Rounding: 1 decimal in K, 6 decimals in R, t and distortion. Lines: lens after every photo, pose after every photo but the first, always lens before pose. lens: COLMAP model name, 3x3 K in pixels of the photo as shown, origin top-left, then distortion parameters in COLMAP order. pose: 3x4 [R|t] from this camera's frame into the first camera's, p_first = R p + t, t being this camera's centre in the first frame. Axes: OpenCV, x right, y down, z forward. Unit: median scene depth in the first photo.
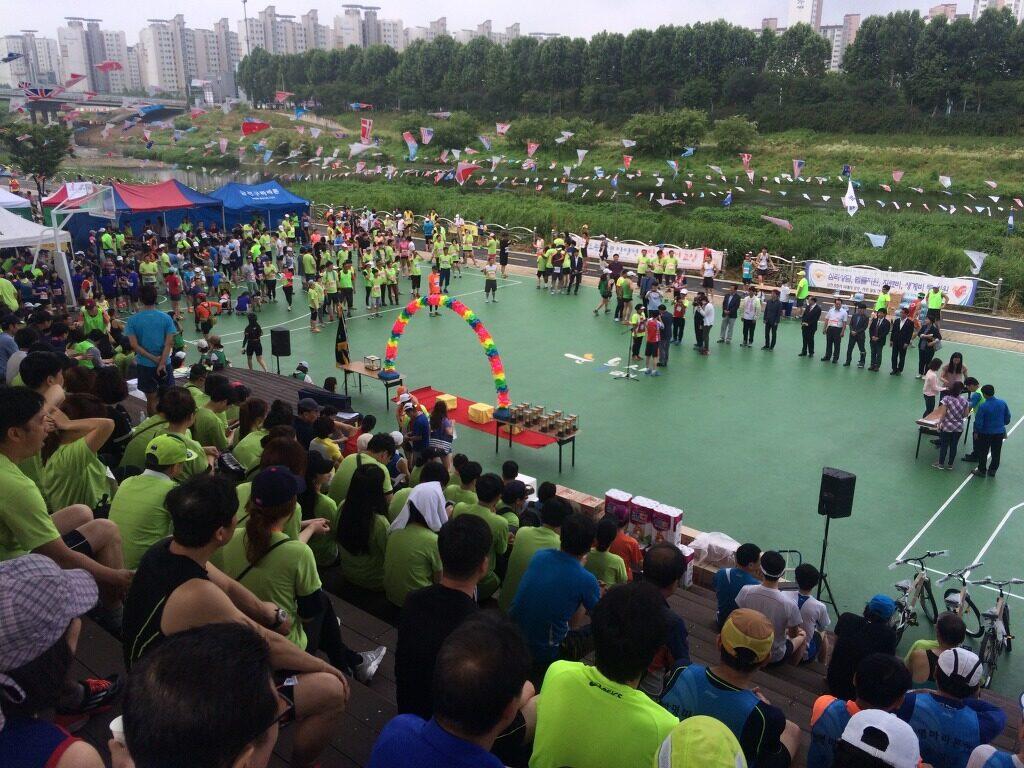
lens RADIAL K [[868.3, 0, 512.0], [0, 868.3, 384.0], [0, 0, 1]] dist [0.065234, -0.107149]
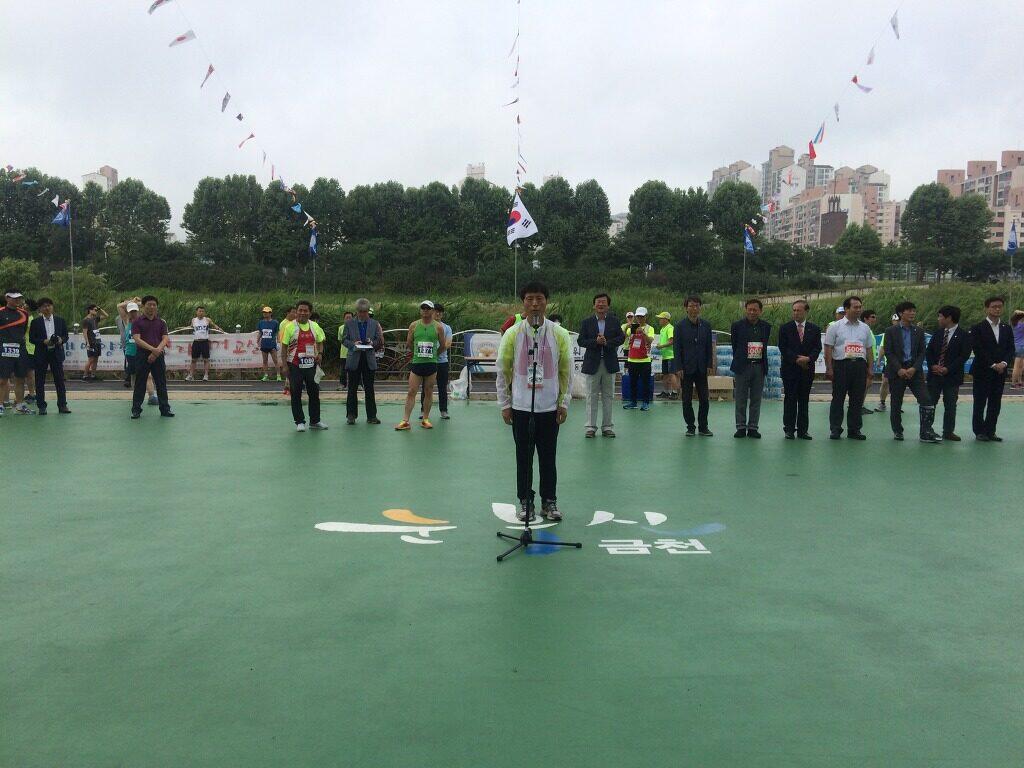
lens RADIAL K [[868.3, 0, 512.0], [0, 868.3, 384.0], [0, 0, 1]] dist [0.065234, -0.107149]
pose [[0.733648, -0.062813, 0.676620, -0.012101], [0.202919, 0.970538, -0.129923, -0.005446], [-0.648525, 0.232617, 0.724779, 0.141623]]
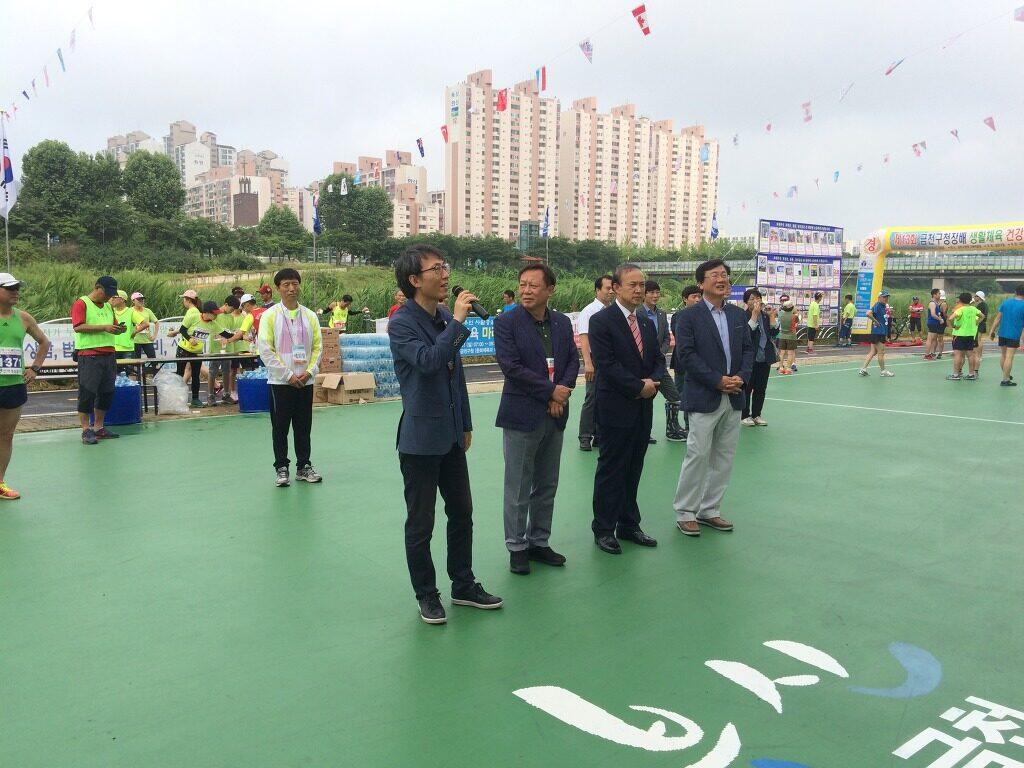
lens RADIAL K [[868.3, 0, 512.0], [0, 868.3, 384.0], [0, 0, 1]] dist [0.065234, -0.107149]
pose [[0.173535, -0.108056, 0.978882, -0.001774], [0.285591, 0.956773, 0.054986, -0.015327], [-0.942509, 0.270018, 0.196894, 0.174377]]
